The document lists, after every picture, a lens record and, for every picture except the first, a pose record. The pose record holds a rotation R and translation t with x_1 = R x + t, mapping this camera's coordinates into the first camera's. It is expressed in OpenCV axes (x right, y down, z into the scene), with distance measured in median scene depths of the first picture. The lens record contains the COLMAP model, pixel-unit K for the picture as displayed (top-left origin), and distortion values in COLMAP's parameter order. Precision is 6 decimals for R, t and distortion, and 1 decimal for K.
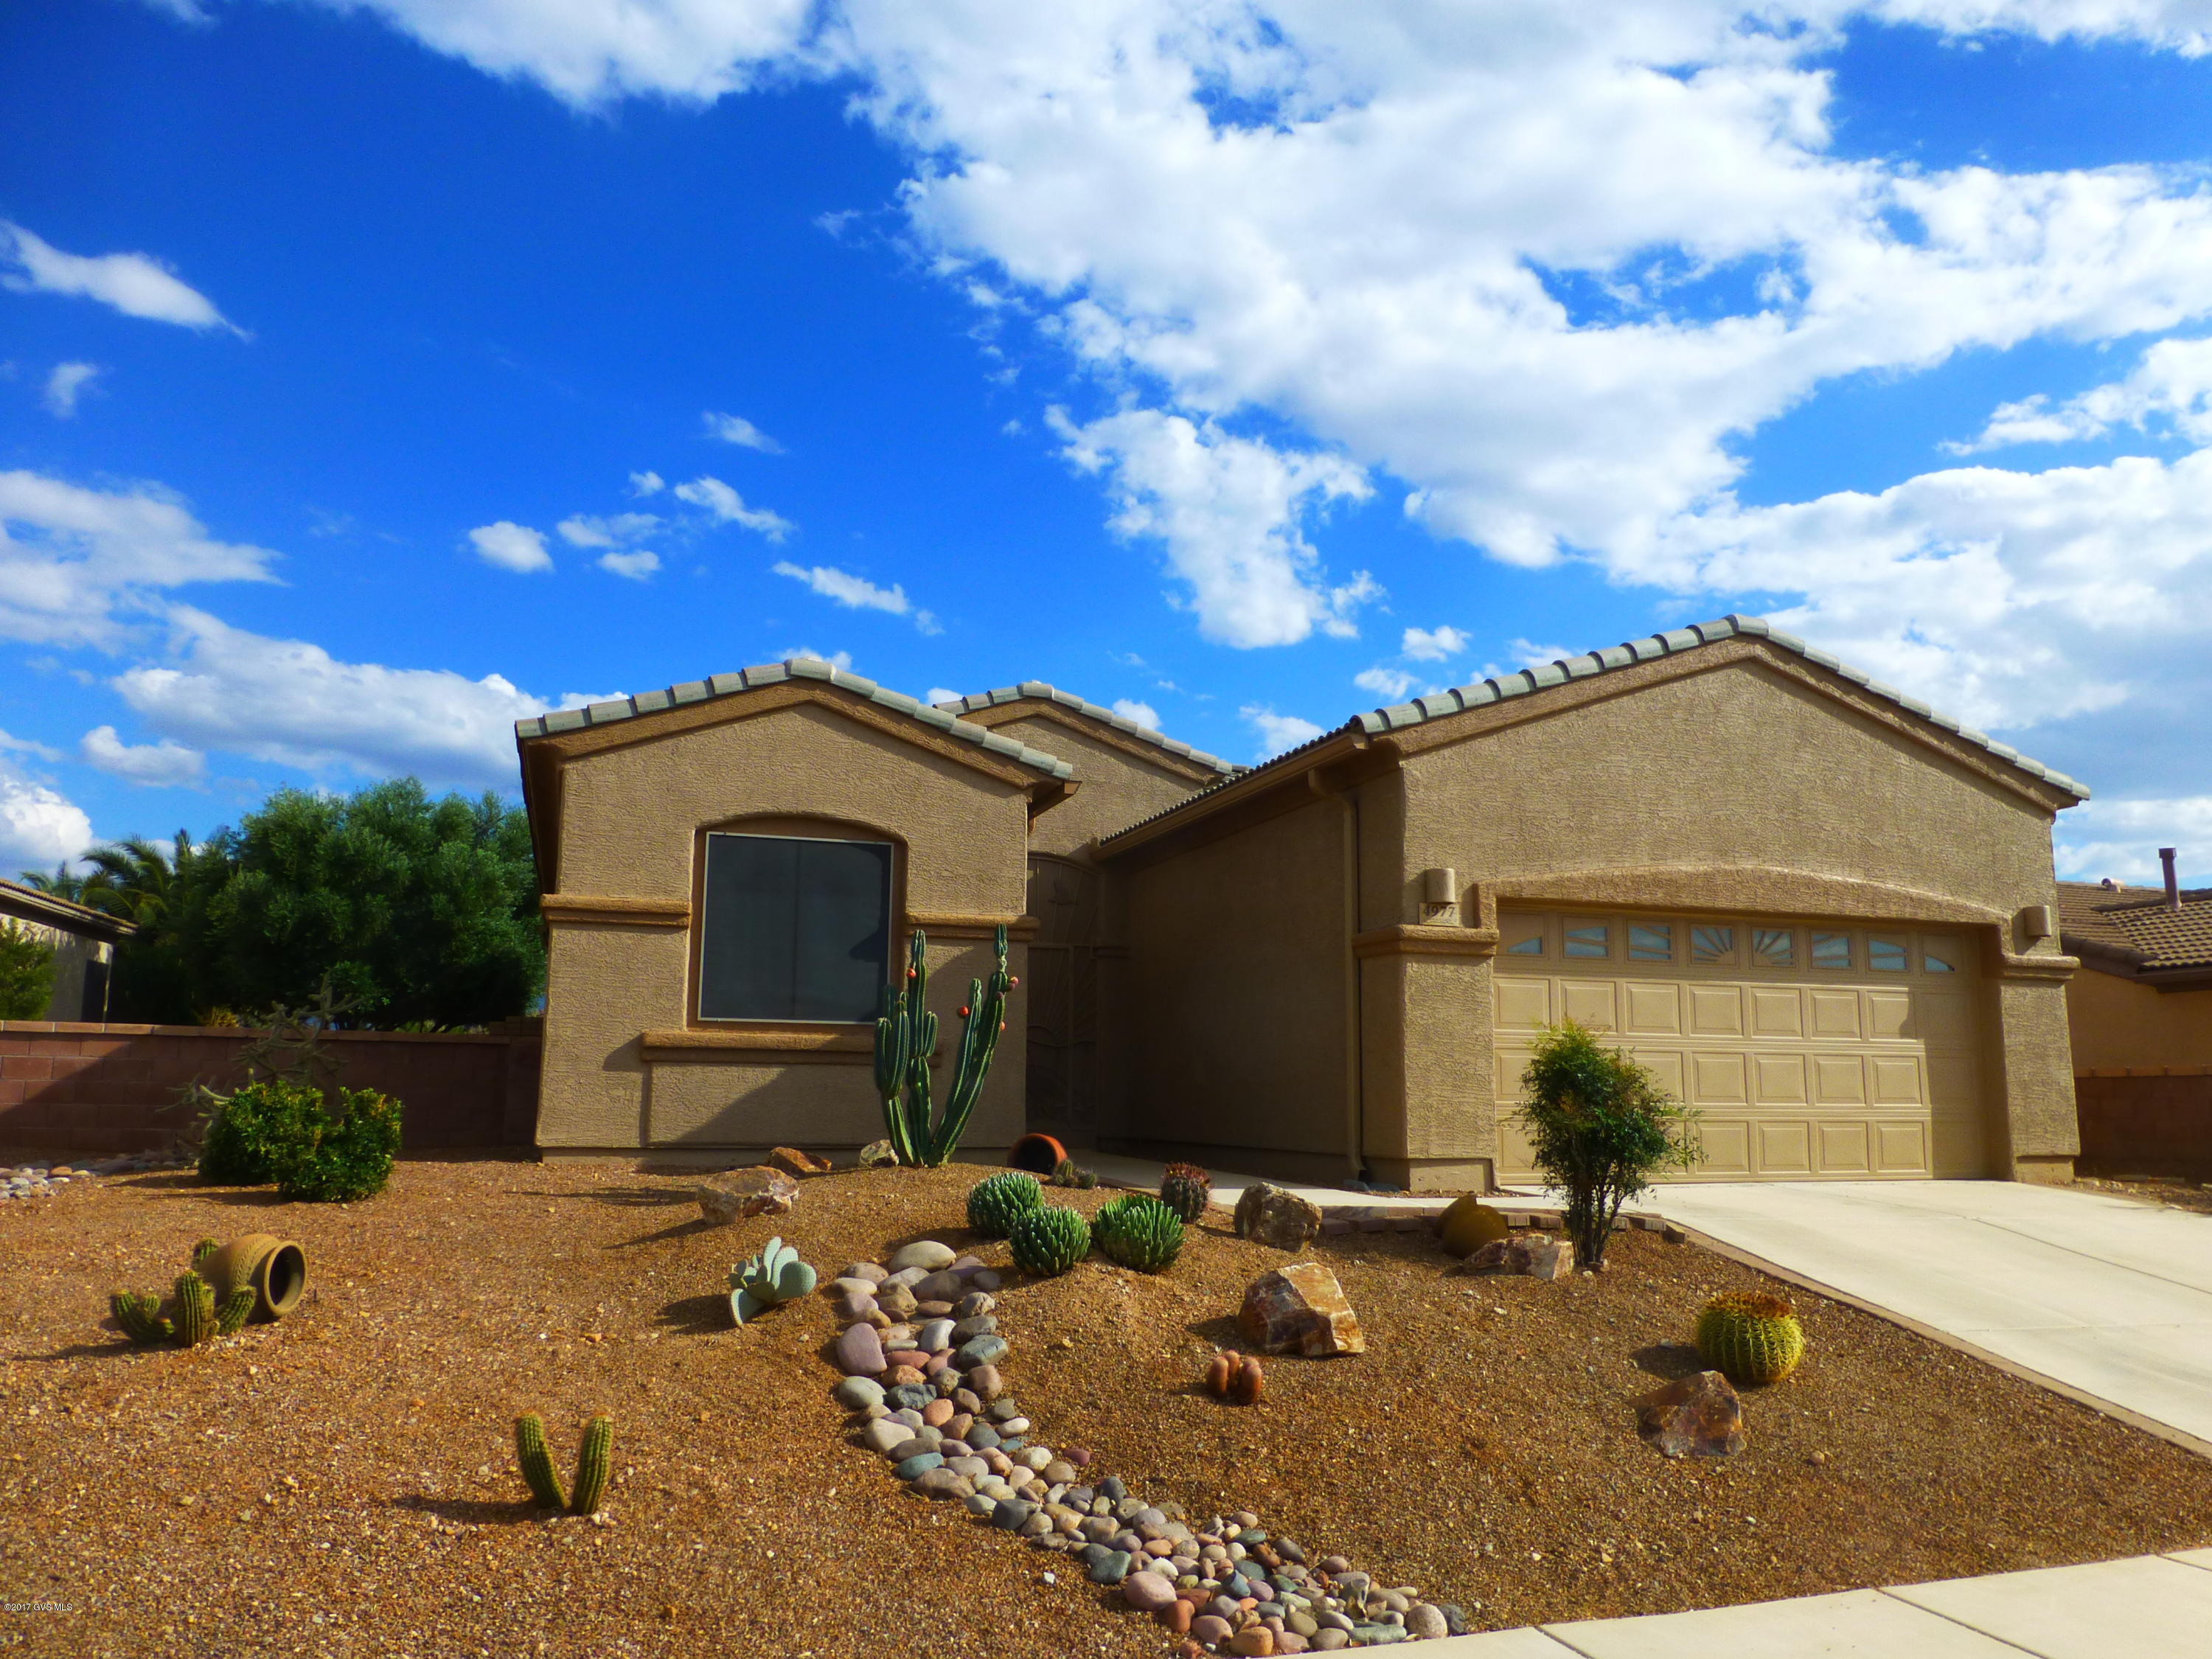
lens RADIAL K [[1614.4, 0, 1106.0], [0, 1614.4, 829.5], [0, 0, 1]] dist [-0.002702, -0.003245]
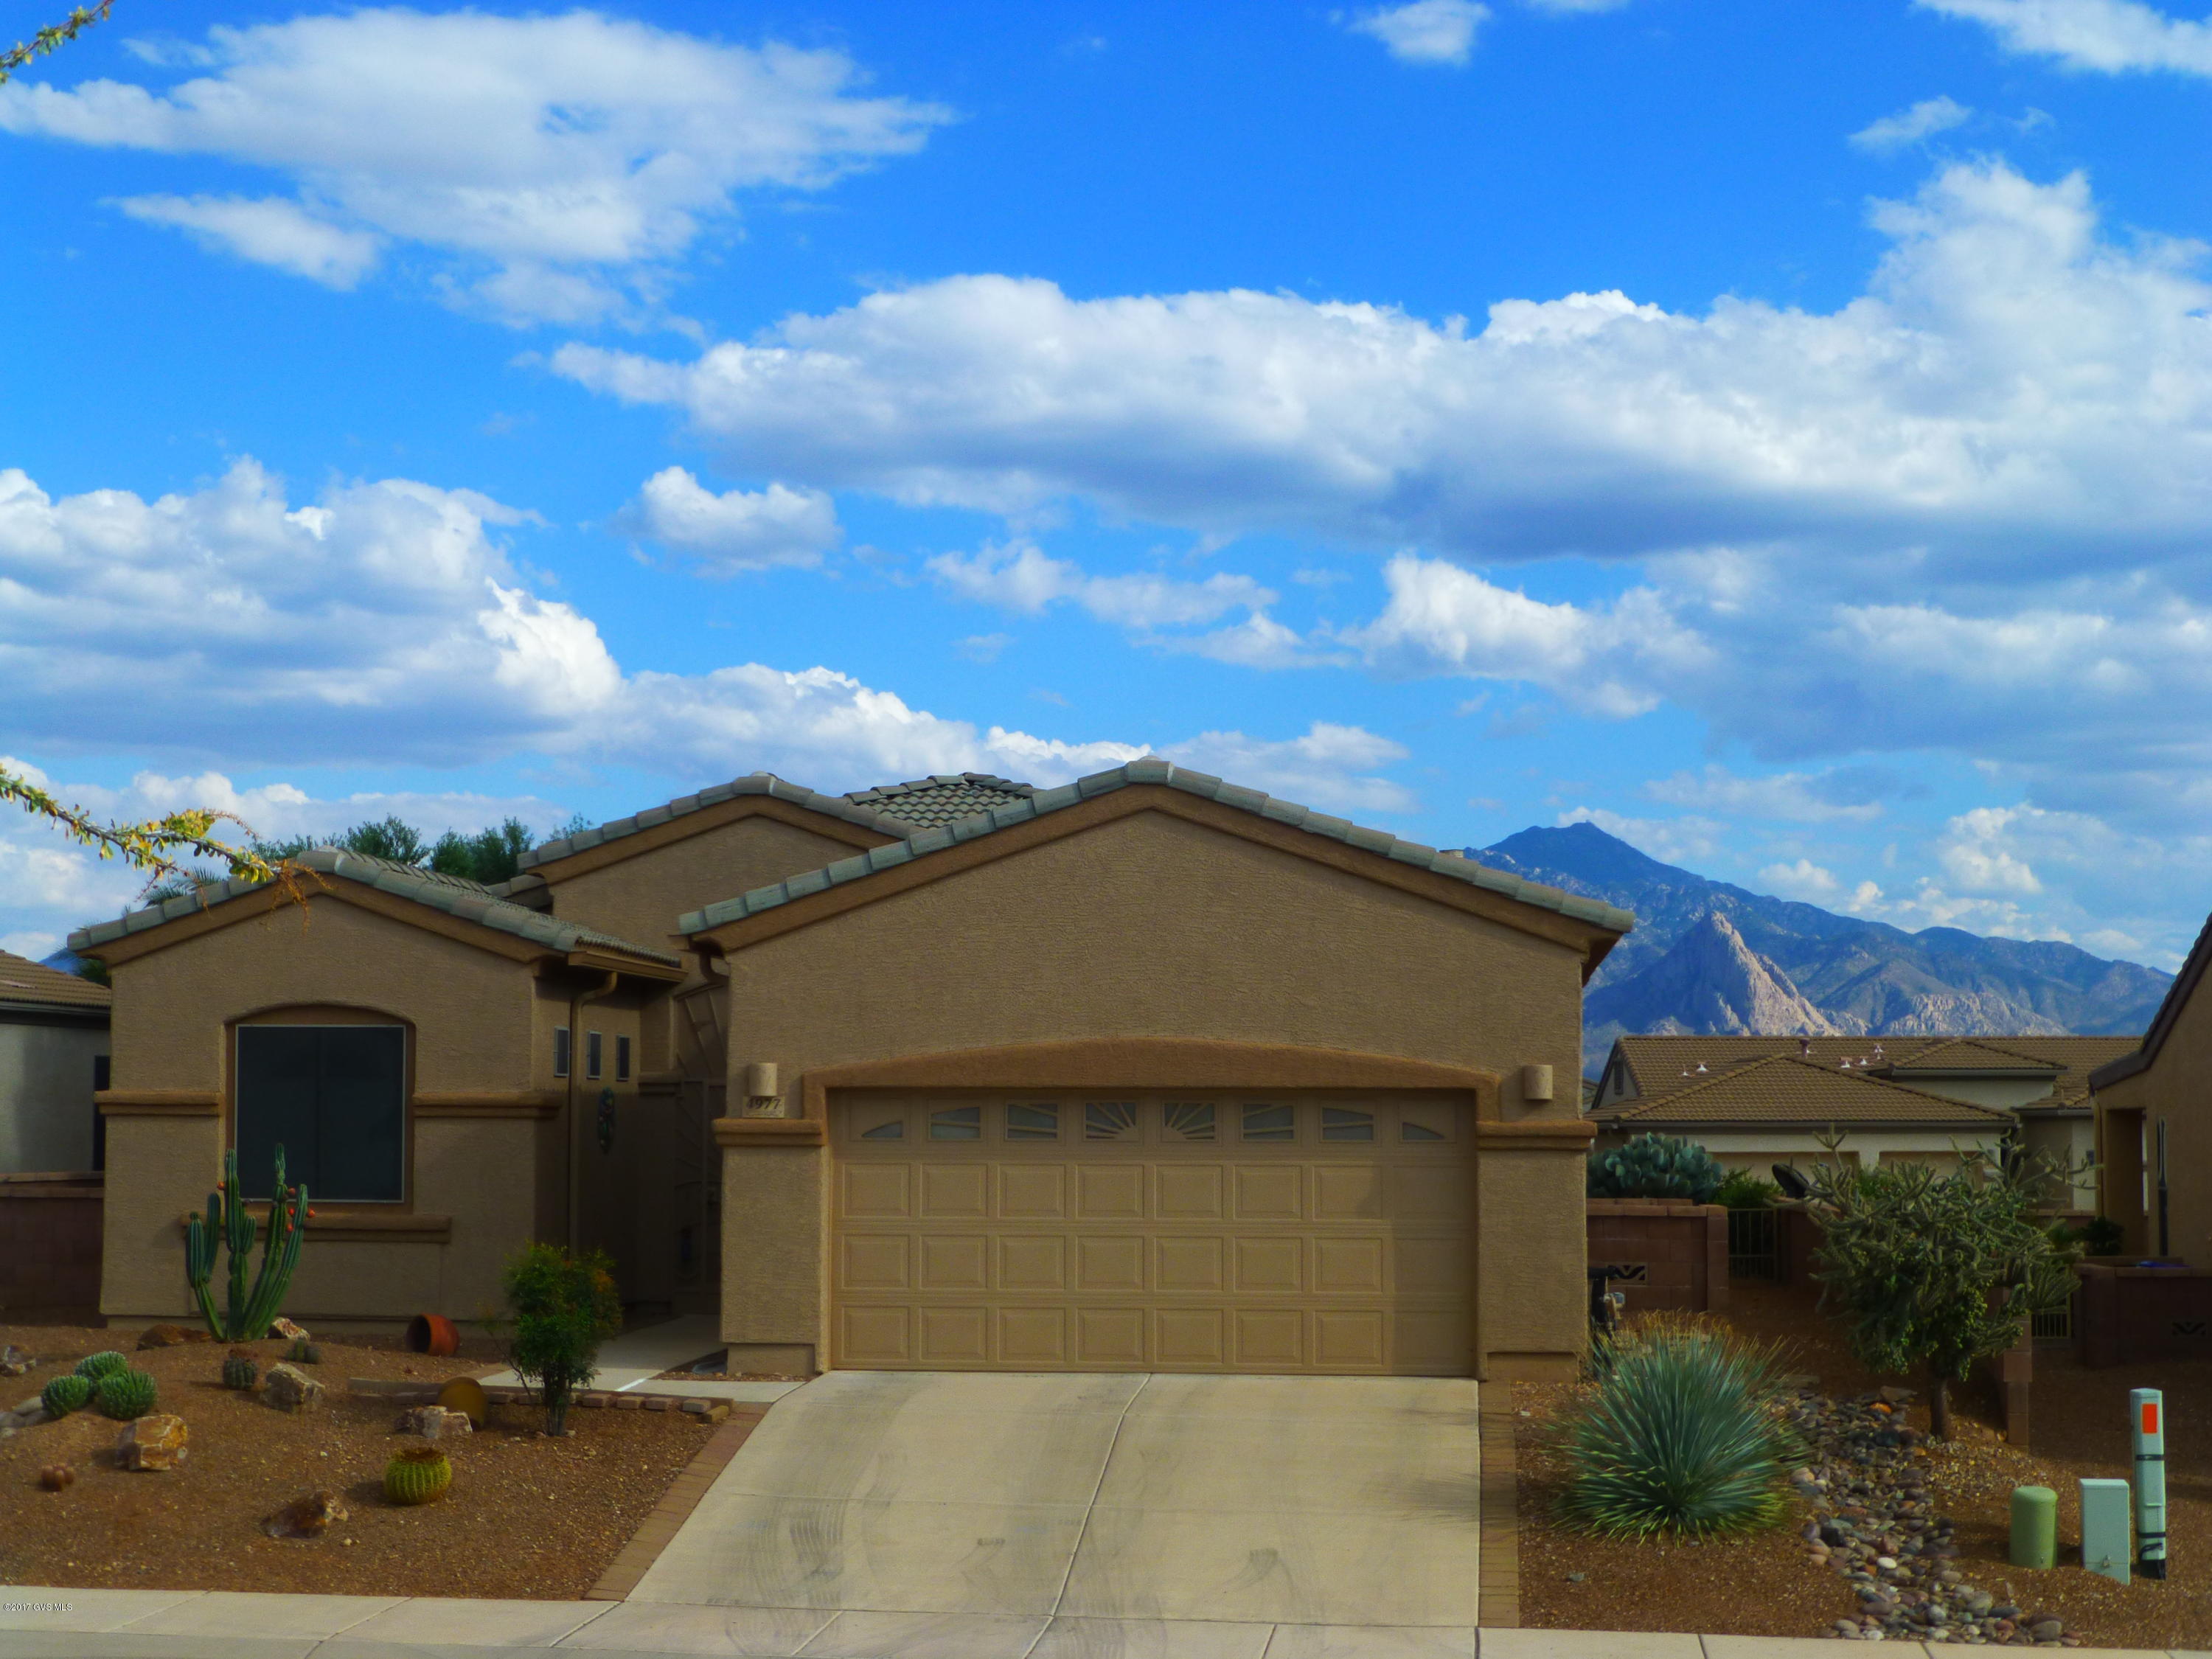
lens RADIAL K [[3474.4, 0, 1106.0], [0, 3474.4, 829.5], [0, 0, 1]] dist [0.030871, -0.093773]
pose [[0.899368, -0.041380, -0.435230, 1.289175], [0.077034, 0.994934, 0.064591, -0.233328], [0.430352, -0.091618, 0.898000, -0.817956]]
